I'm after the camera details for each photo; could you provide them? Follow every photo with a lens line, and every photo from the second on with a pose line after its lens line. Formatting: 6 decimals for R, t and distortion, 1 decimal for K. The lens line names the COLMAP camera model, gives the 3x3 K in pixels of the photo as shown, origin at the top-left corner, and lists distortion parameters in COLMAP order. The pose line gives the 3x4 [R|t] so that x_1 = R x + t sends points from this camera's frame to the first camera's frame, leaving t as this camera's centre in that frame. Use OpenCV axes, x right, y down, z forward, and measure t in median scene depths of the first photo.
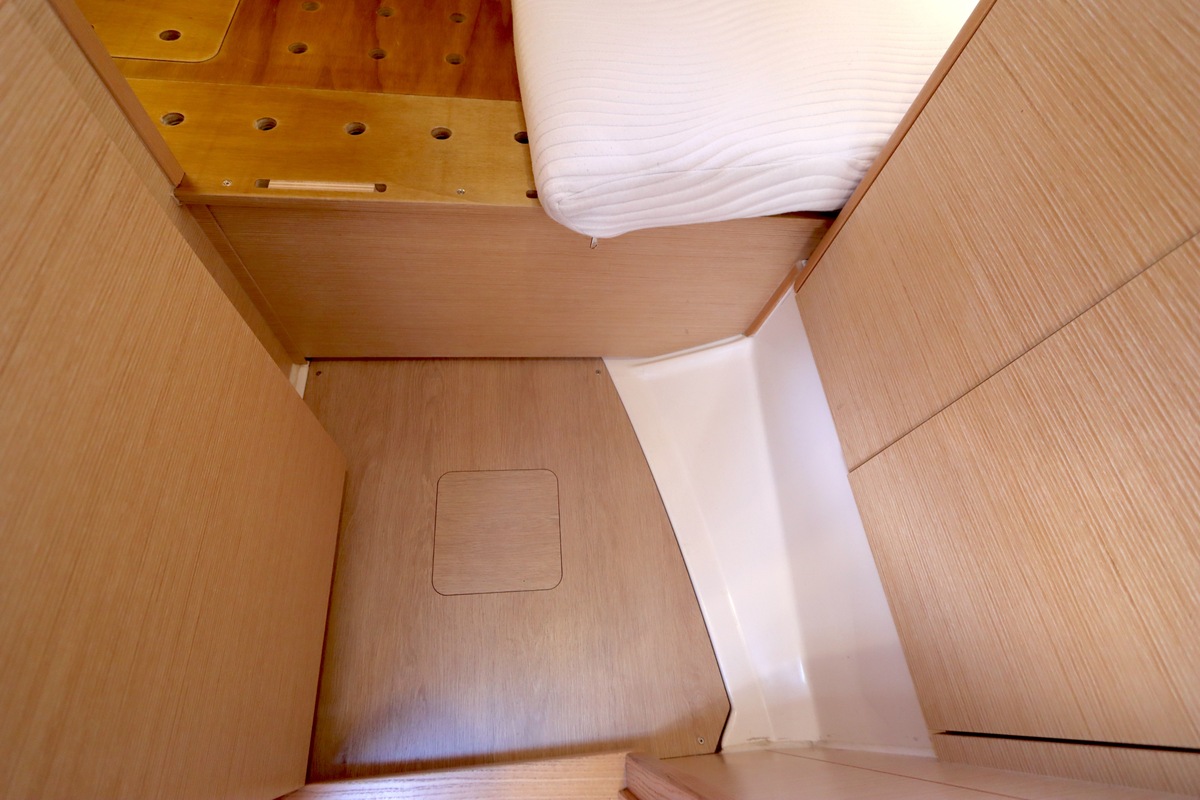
lens RADIAL K [[554.7, 0, 600.3], [0, 554.7, 399.4], [0, 0, 1]] dist [-0.021174, 0.003060]
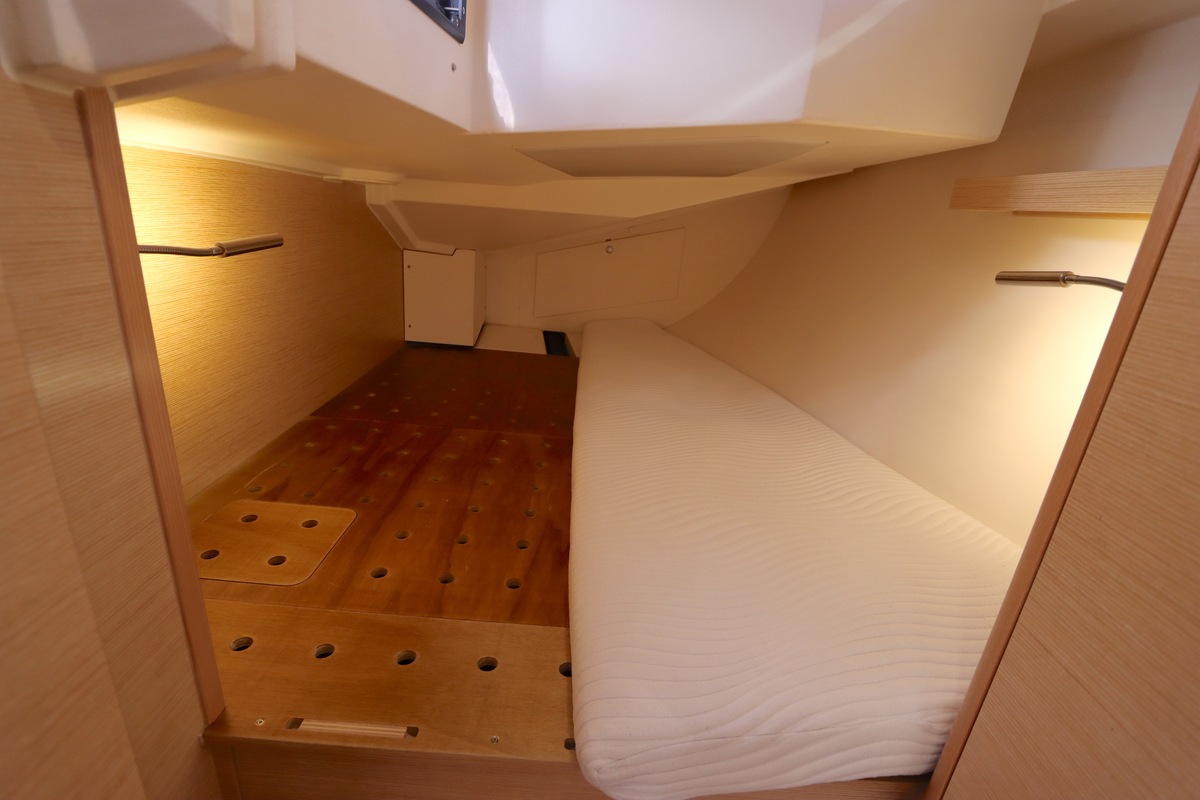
lens RADIAL K [[554.7, 0, 600.8], [0, 554.7, 393.9], [0, 0, 1]] dist [-0.021174, 0.003060]
pose [[0.995652, -0.014185, -0.092066, 0.017956], [-0.053164, 0.725033, -0.686659, -0.168946], [0.076491, 0.688568, 0.721127, -0.051958]]
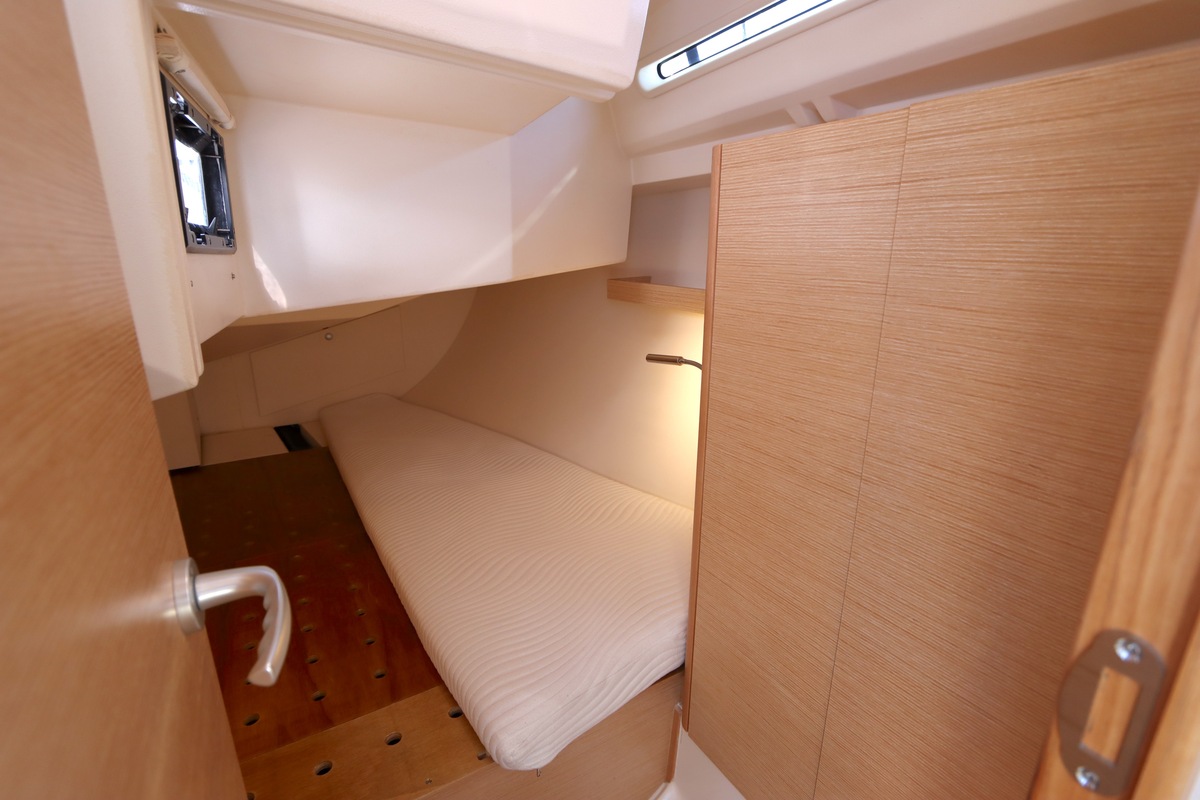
lens RADIAL K [[554.7, 0, 597.9], [0, 554.7, 395.8], [0, 0, 1]] dist [-0.021174, 0.003060]
pose [[0.886769, -0.240467, 0.394736, -0.188063], [0.448348, 0.655111, -0.608124, -0.016186], [-0.112362, 0.716244, 0.688745, -0.532665]]
